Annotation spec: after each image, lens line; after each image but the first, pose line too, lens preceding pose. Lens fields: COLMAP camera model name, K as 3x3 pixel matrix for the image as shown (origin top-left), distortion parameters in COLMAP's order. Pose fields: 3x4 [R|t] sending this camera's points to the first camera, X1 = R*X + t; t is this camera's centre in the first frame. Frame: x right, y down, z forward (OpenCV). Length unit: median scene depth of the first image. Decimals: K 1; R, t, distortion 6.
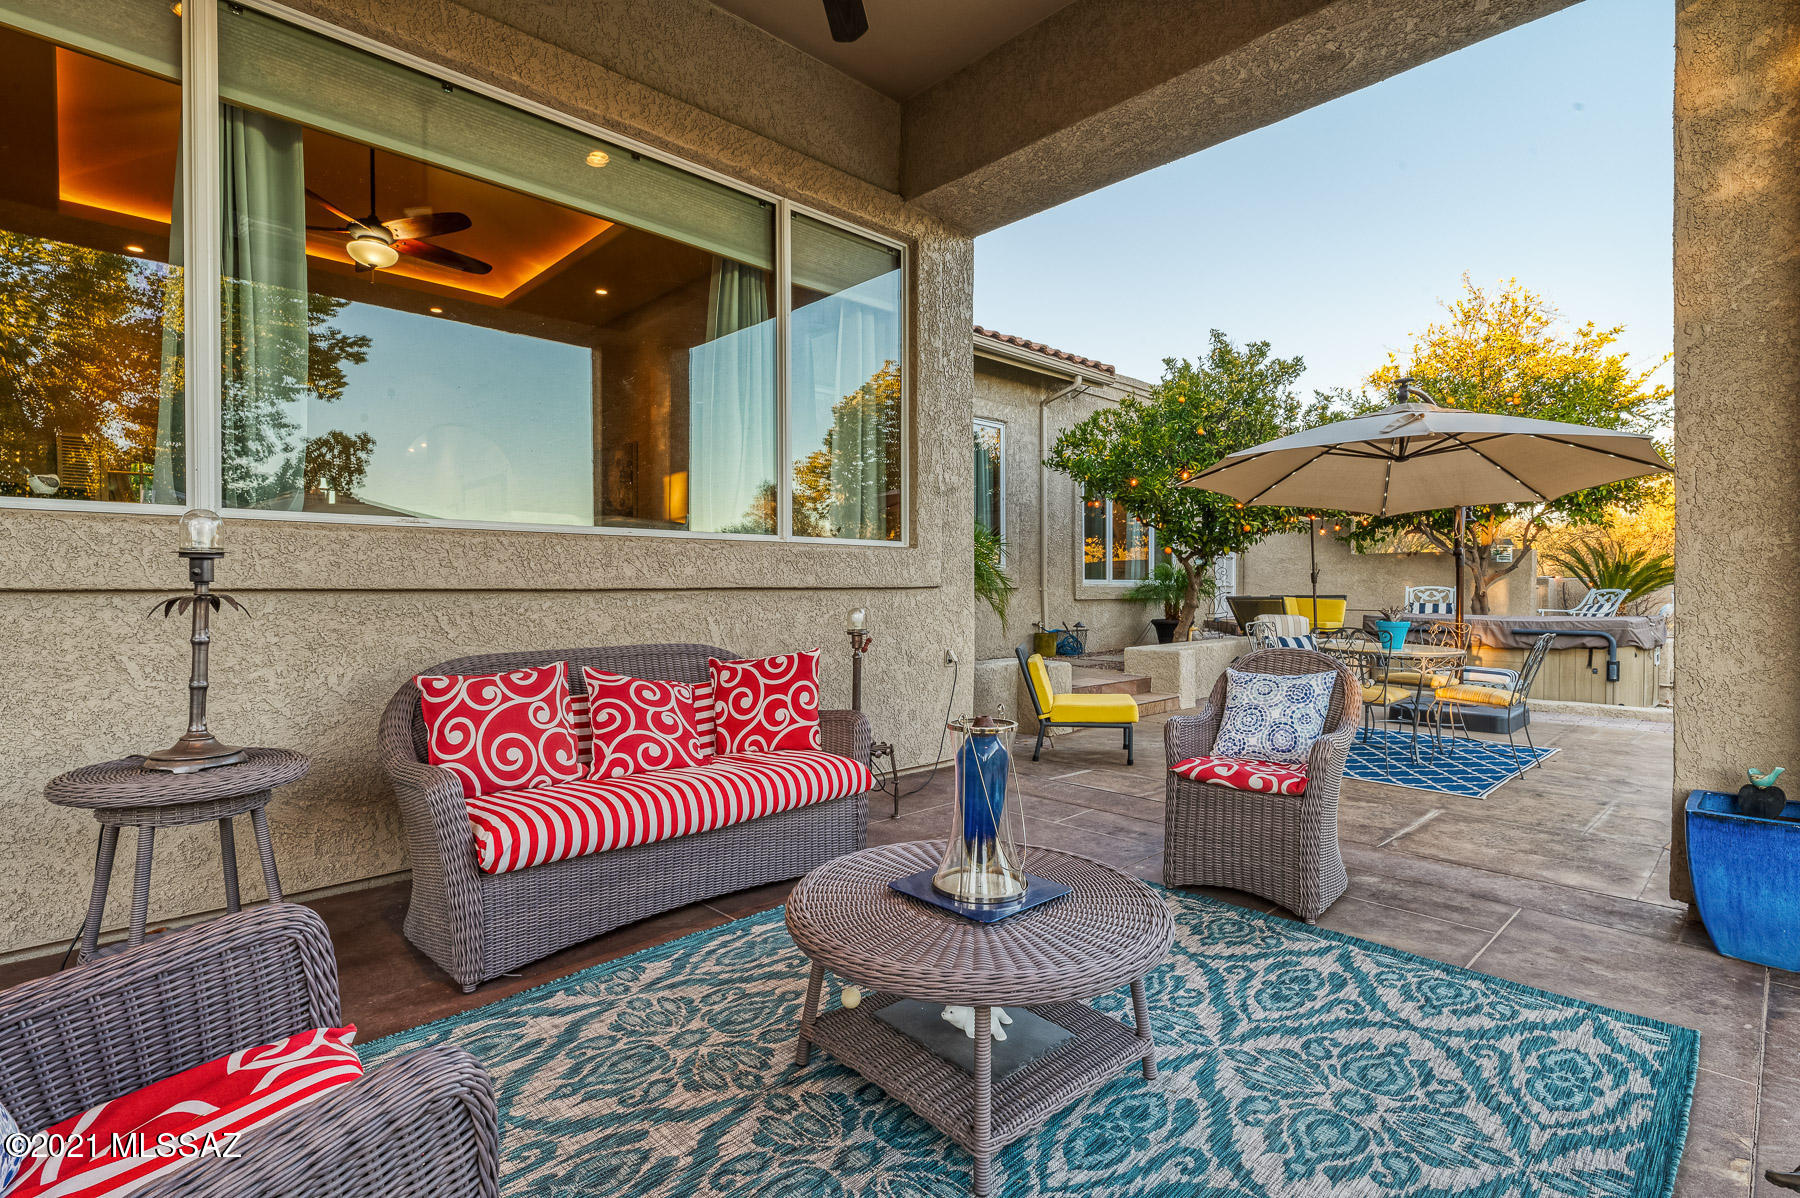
lens RADIAL K [[861.9, 0, 904.8], [0, 861.9, 593.3], [0, 0, 1]] dist [0.000650, -0.000168]
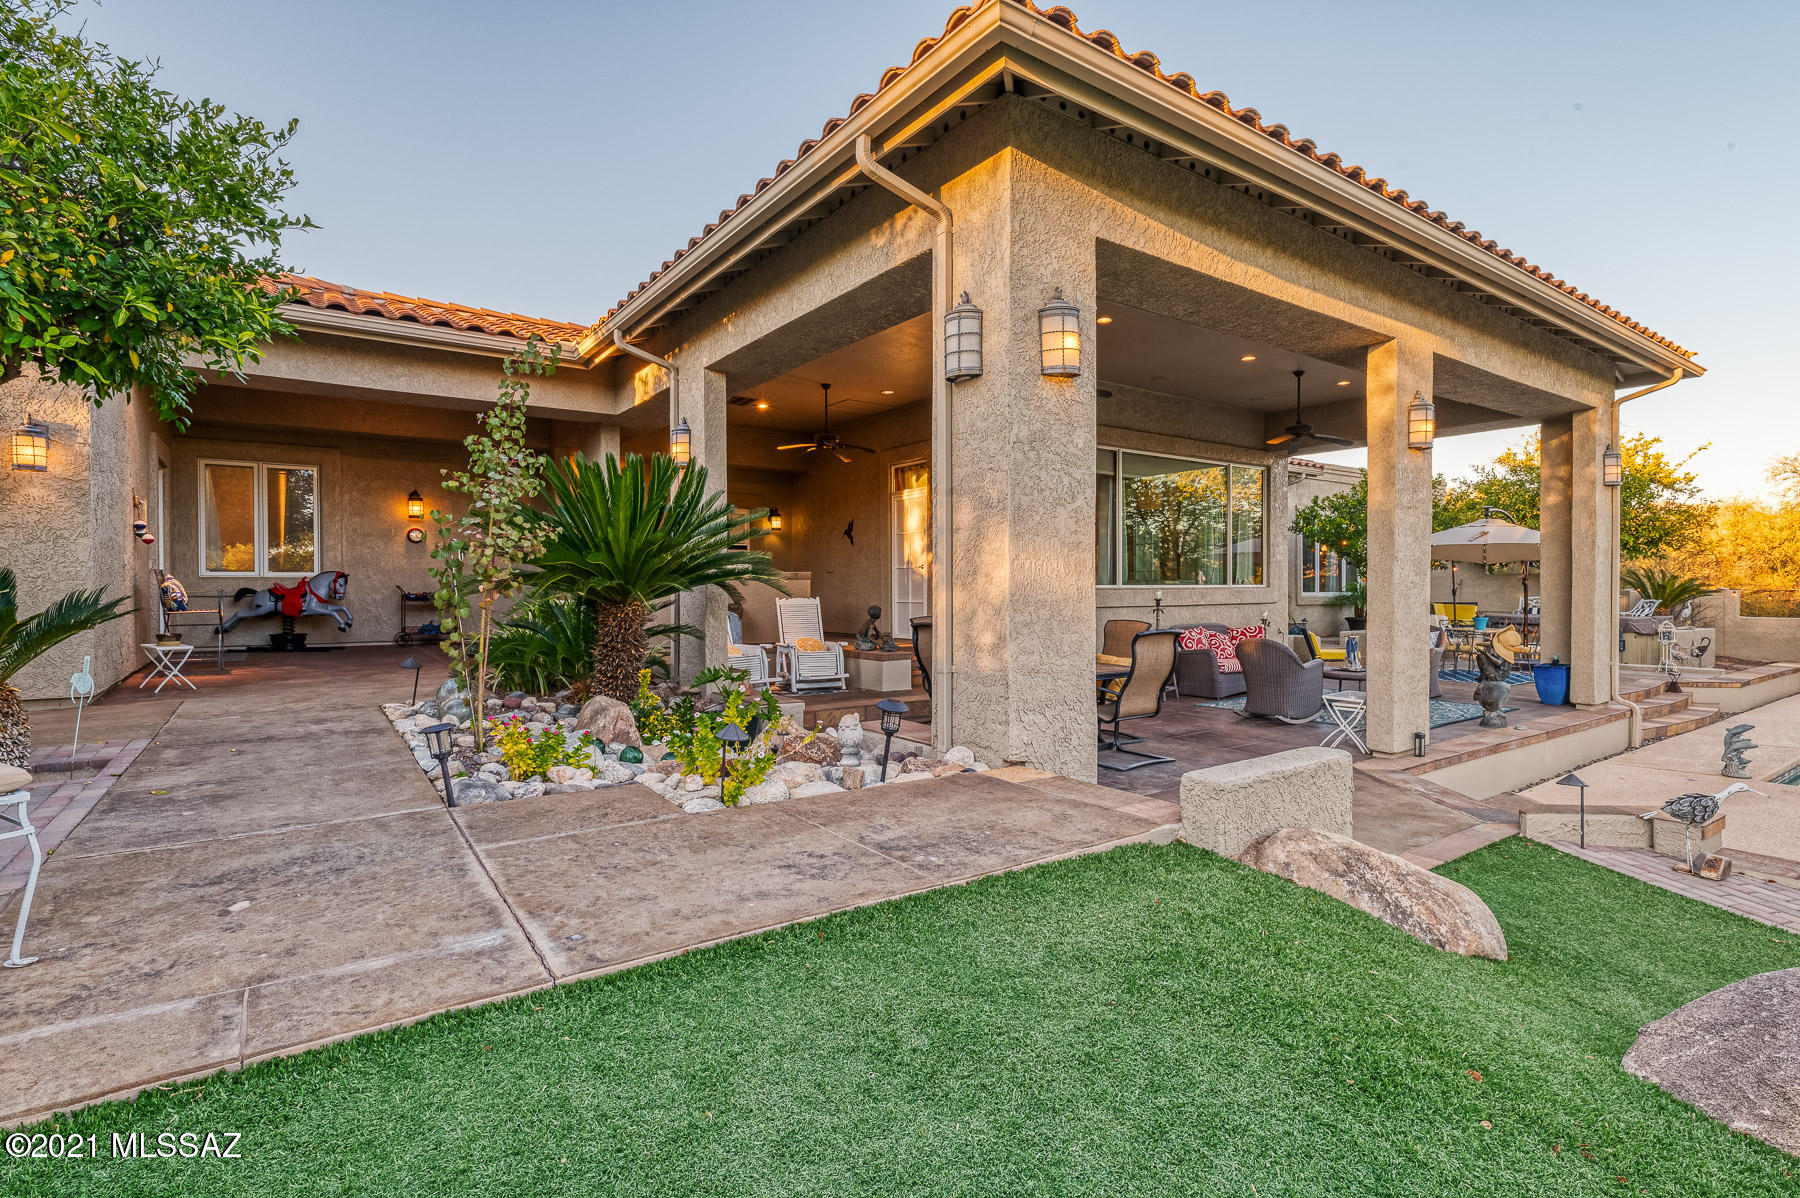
lens RADIAL K [[861.9, 0, 904.8], [0, 861.9, 593.3], [0, 0, 1]] dist [0.000650, -0.000168]
pose [[0.988329, -0.001357, -0.152328, -0.307937], [0.001391, 0.999999, 0.000119, -0.016929], [0.152327, -0.000329, 0.988330, -0.777431]]
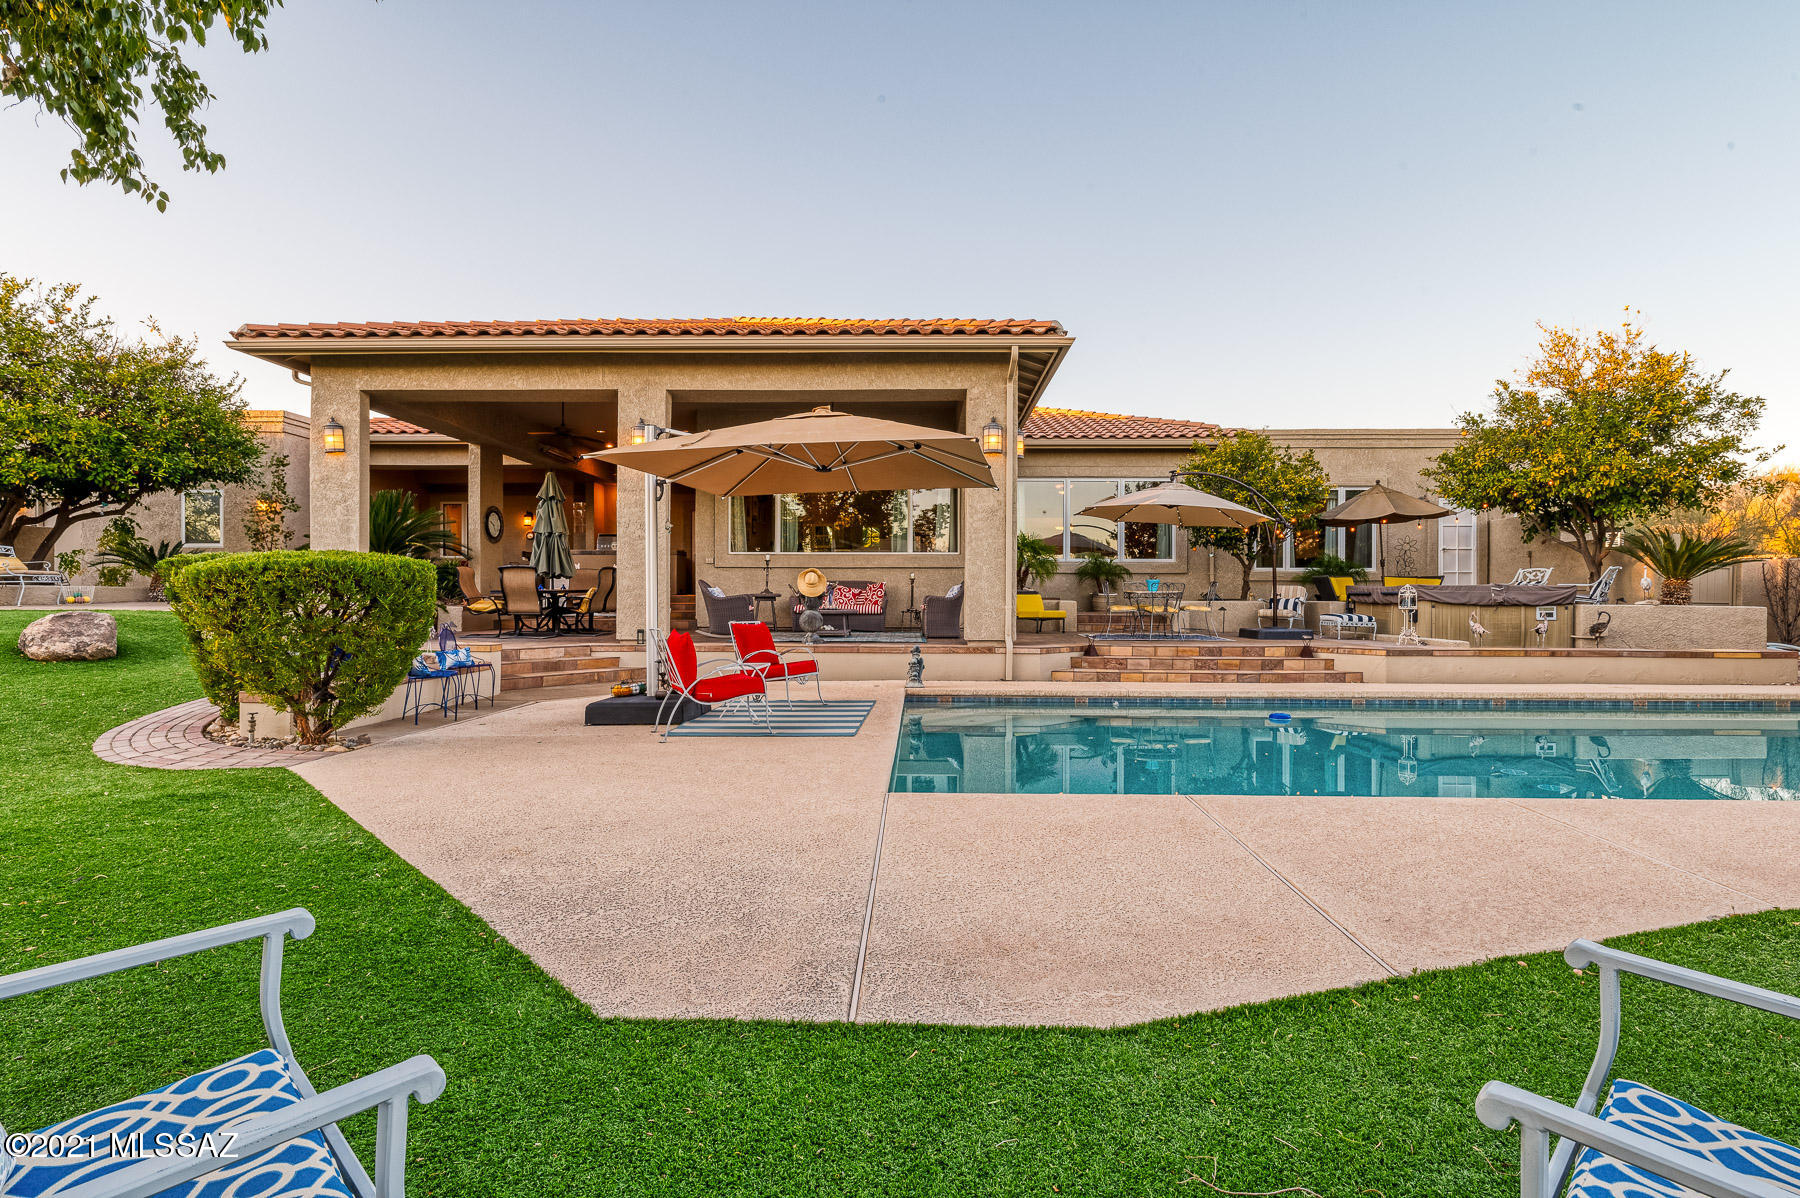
lens RADIAL K [[861.9, 0, 904.8], [0, 861.9, 593.3], [0, 0, 1]] dist [0.000650, -0.000168]
pose [[0.702748, 0.002275, -0.711435, 0.944614], [-0.008801, 0.999946, -0.005496, 0.048093], [0.711385, 0.010124, 0.702730, -0.587023]]
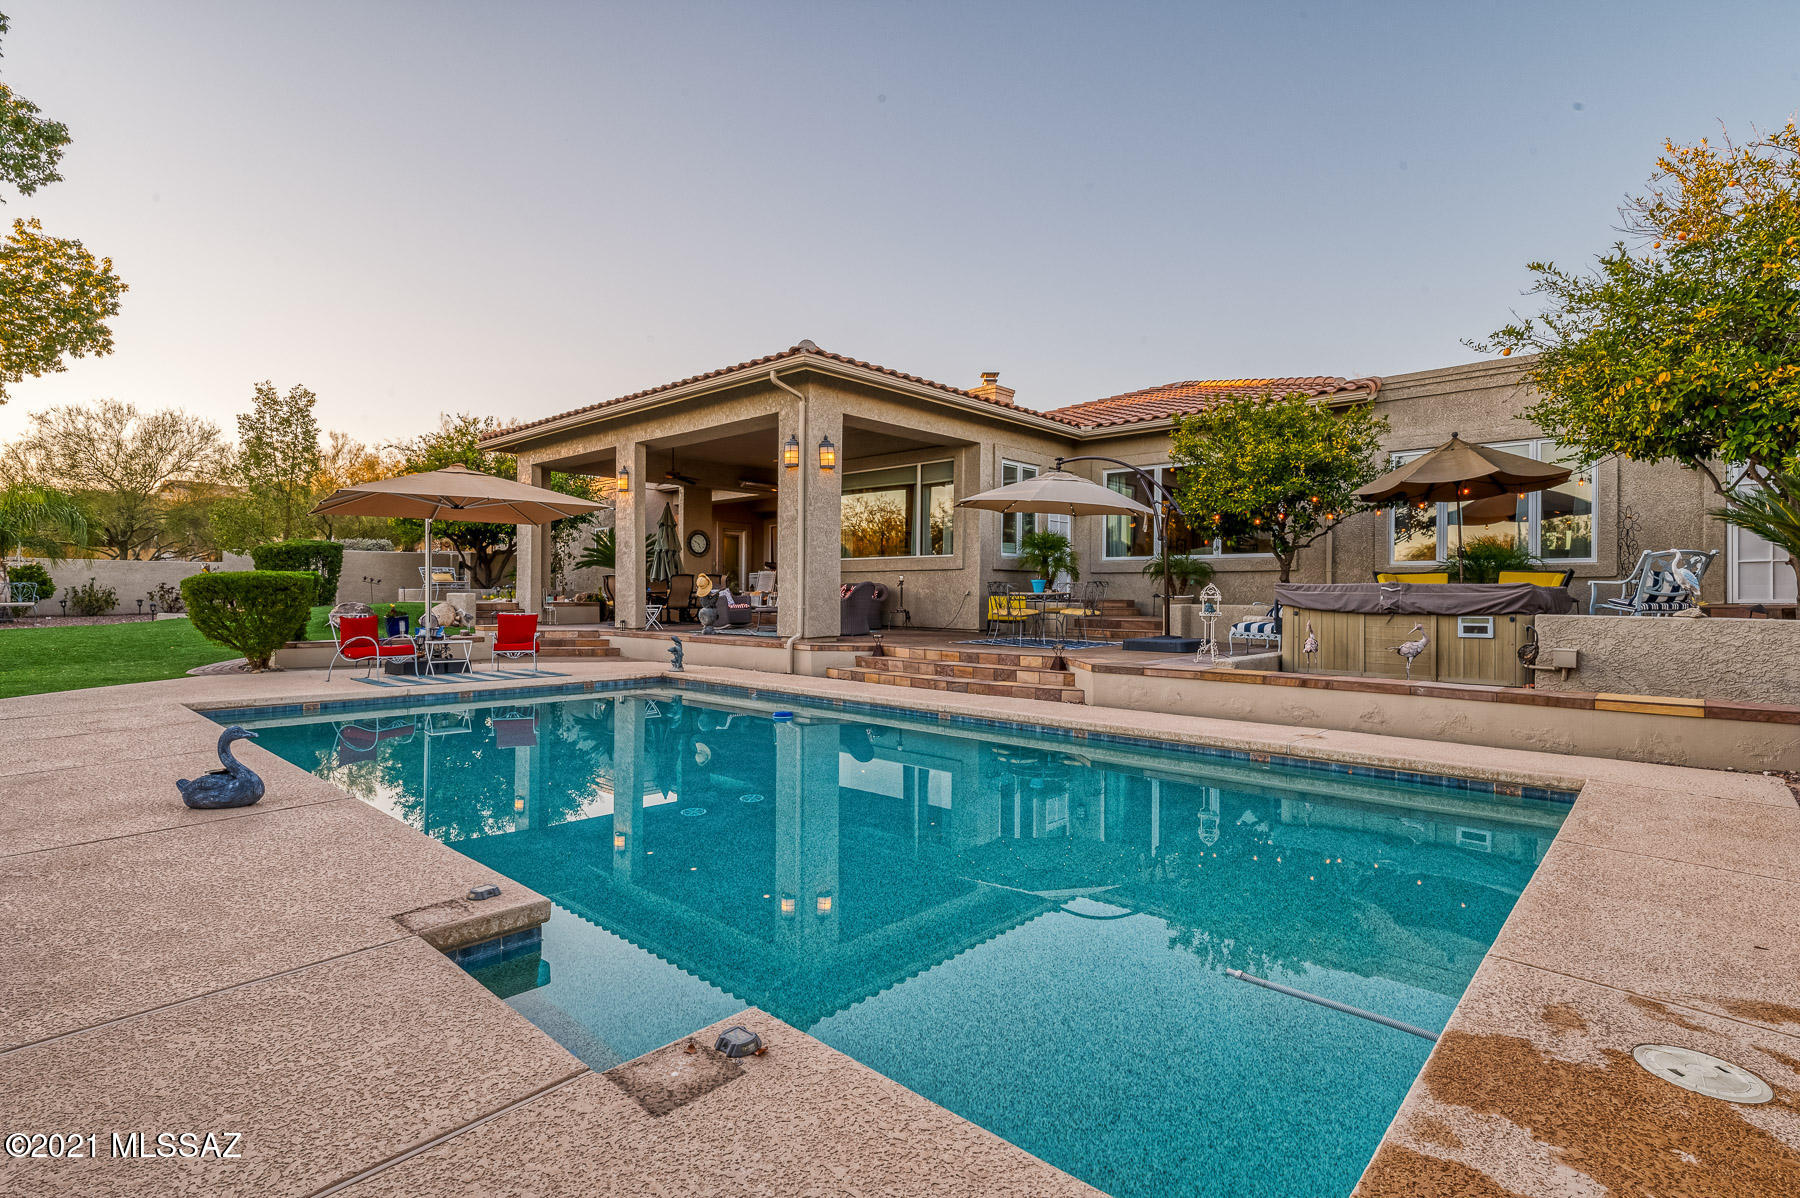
lens RADIAL K [[861.9, 0, 904.8], [0, 861.9, 593.3], [0, 0, 1]] dist [0.000650, -0.000168]
pose [[0.062637, 0.000033, -0.998036, 1.434061], [-0.012388, 0.999923, -0.000744, 0.038776], [0.997959, 0.012410, 0.062633, 0.296235]]
